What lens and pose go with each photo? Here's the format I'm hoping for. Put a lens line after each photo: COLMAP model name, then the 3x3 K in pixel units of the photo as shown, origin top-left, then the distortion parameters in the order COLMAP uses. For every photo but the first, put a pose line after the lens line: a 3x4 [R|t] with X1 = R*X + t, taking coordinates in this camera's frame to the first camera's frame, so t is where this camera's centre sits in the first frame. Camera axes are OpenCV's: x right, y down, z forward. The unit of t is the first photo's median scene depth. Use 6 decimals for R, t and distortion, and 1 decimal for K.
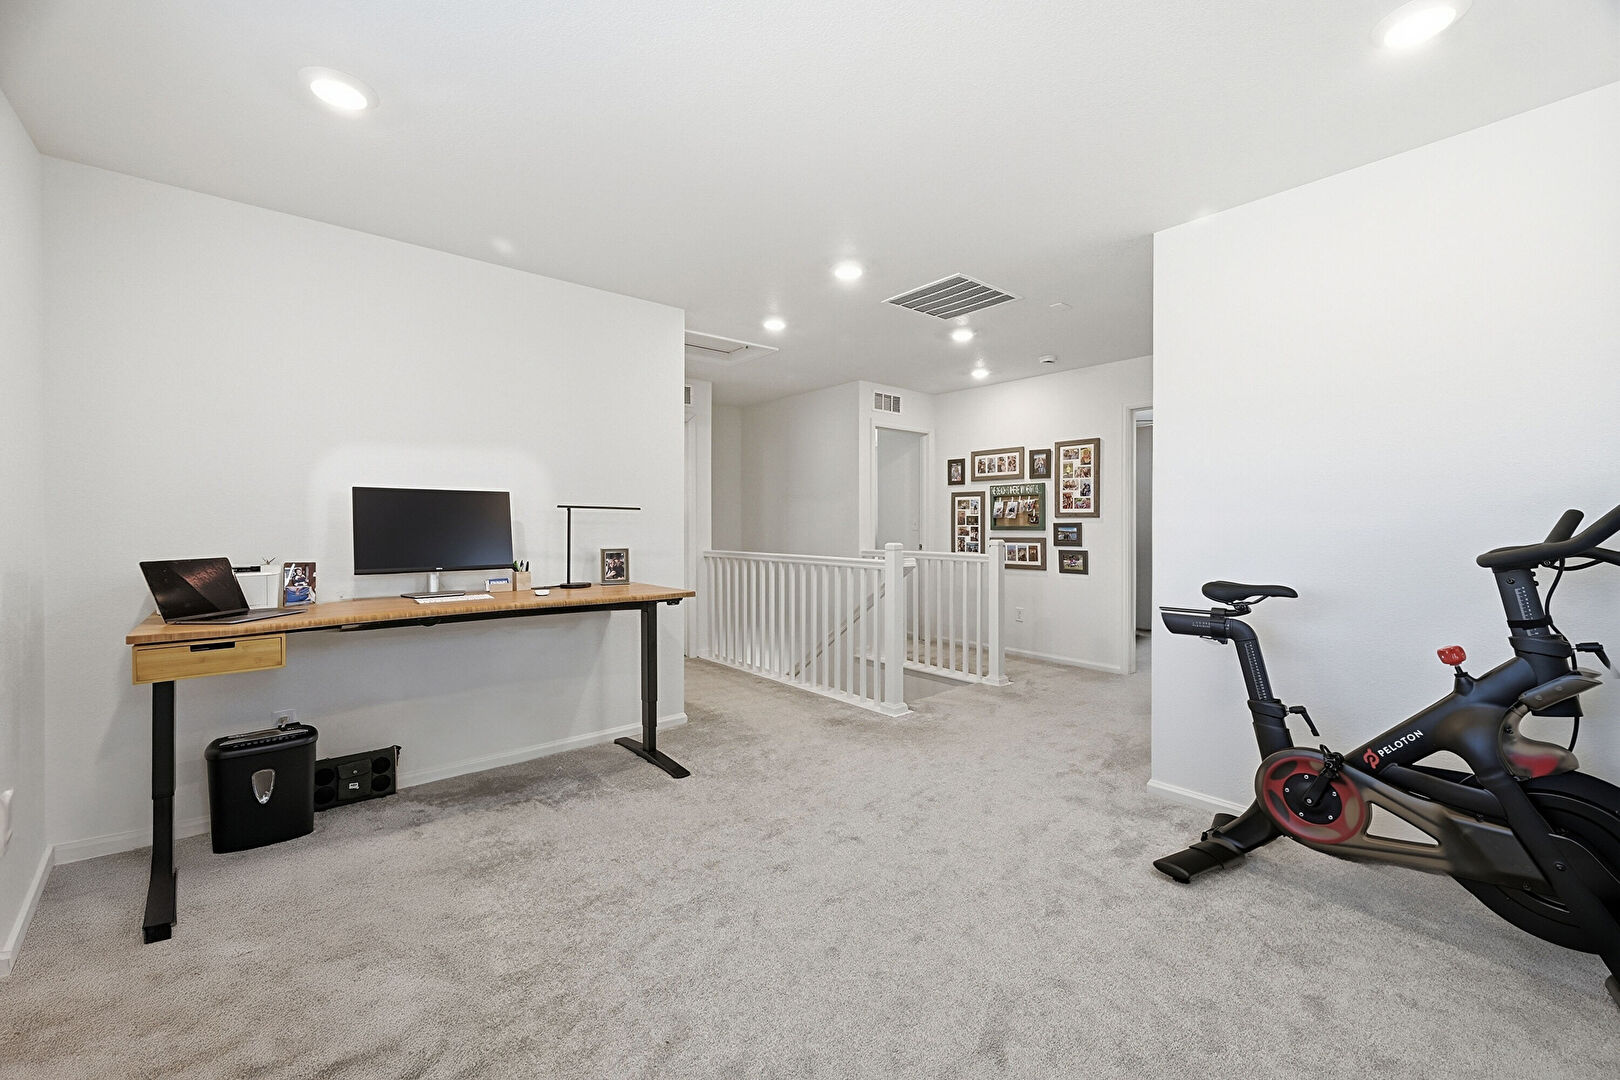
lens RADIAL K [[675.2, 0, 801.8], [0, 675.2, 527.7], [0, 0, 1]] dist [-0.001494, 0.000777]
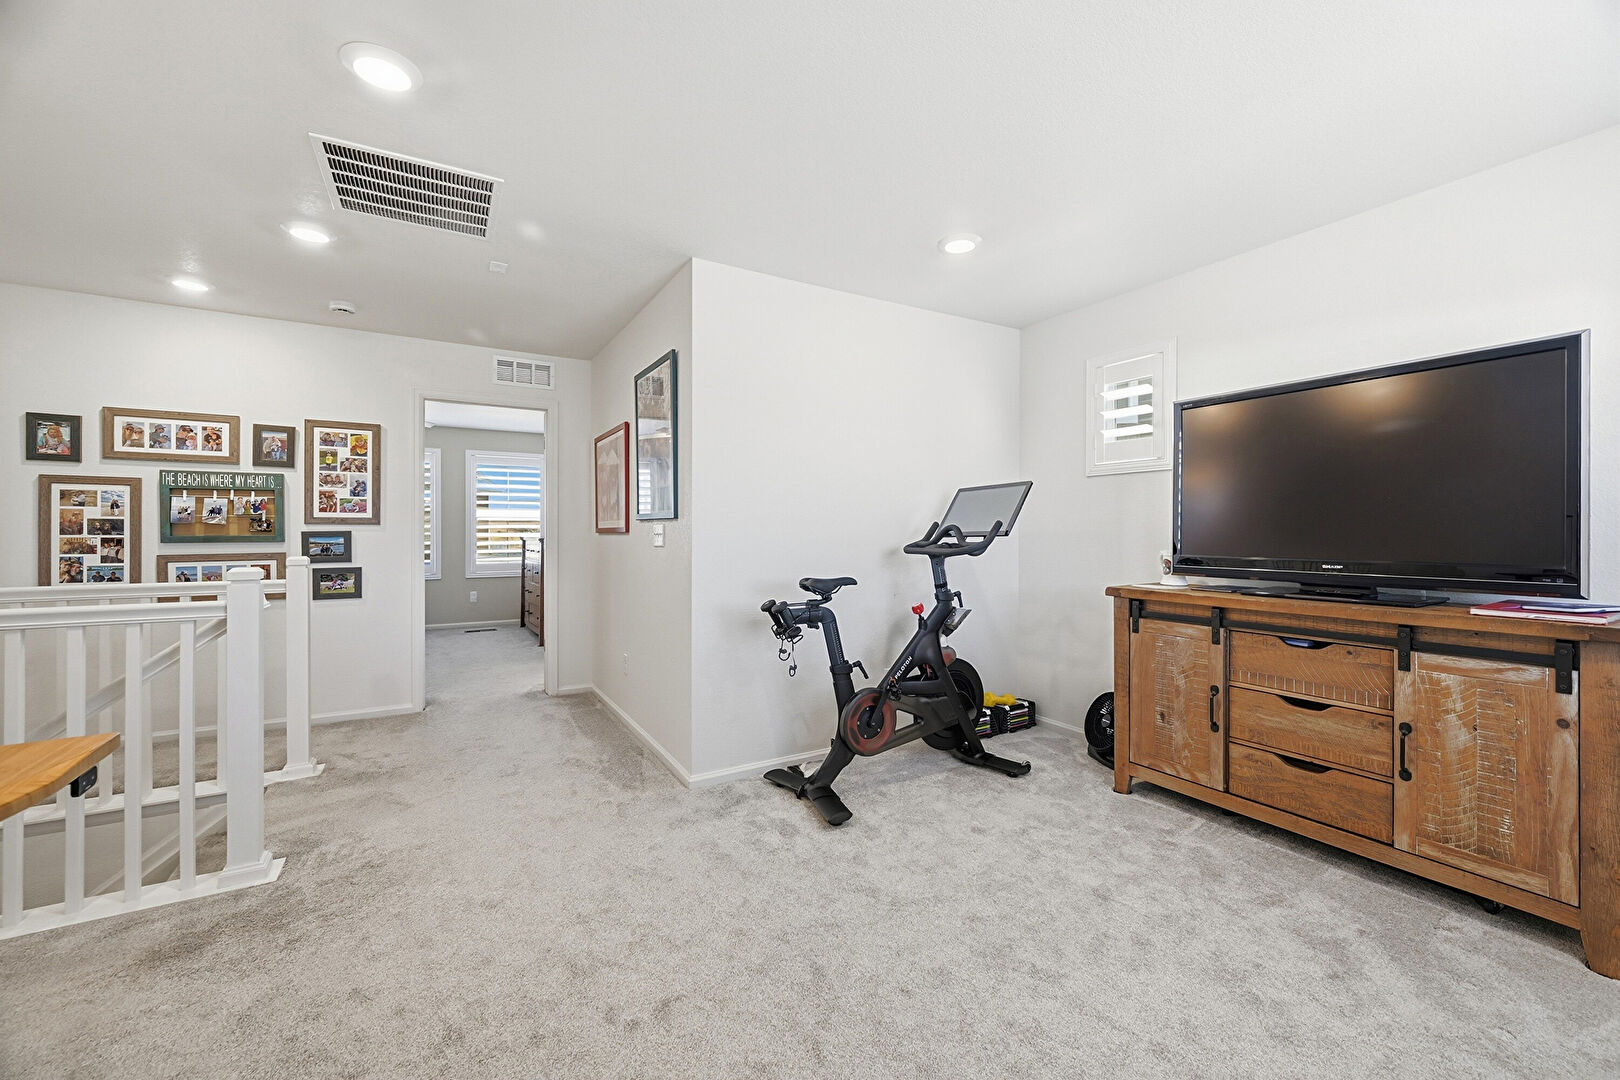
lens RADIAL K [[675.2, 0, 820.3], [0, 675.2, 531.6], [0, 0, 1]] dist [-0.001494, 0.000777]
pose [[0.115838, 0.000965, 0.993268, -0.277710], [0.006408, 0.999978, -0.001719, -0.002113], [-0.993248, 0.006564, 0.115829, 0.374973]]
